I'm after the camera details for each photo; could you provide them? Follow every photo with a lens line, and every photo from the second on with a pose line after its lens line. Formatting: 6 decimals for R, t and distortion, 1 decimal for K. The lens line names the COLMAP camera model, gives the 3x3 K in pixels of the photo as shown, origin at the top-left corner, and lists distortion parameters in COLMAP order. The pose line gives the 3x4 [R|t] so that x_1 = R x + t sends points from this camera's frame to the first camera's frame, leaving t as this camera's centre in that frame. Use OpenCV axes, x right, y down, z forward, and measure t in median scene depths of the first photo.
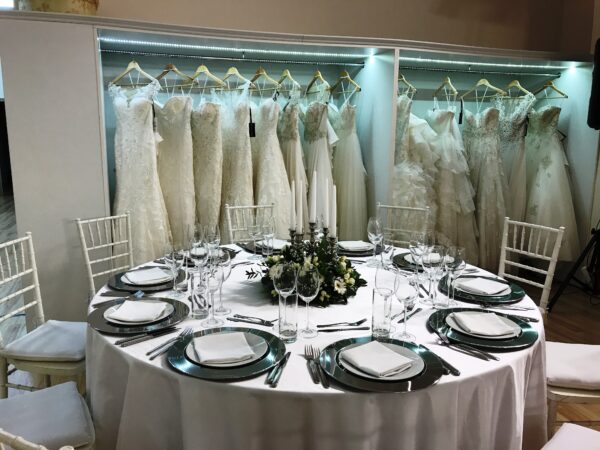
lens RADIAL K [[494.7, 0, 300.0], [0, 494.7, 225.0], [0, 0, 1]] dist [0.086015, 0.002879]
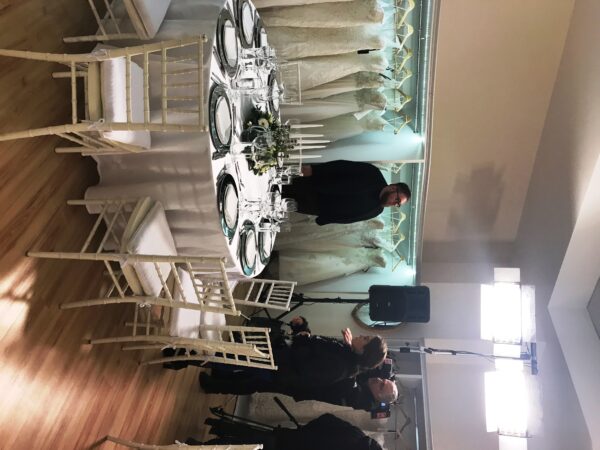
lens RADIAL K [[491.1, 0, 298.9], [0, 491.1, 220.3], [0, 0, 1]] dist [0.116732, -0.005430]
pose [[0.077090, 0.926887, 0.367338, -0.169300], [-0.996311, 0.085545, -0.006767, 0.010260], [-0.037696, -0.365461, 0.930063, -0.285594]]
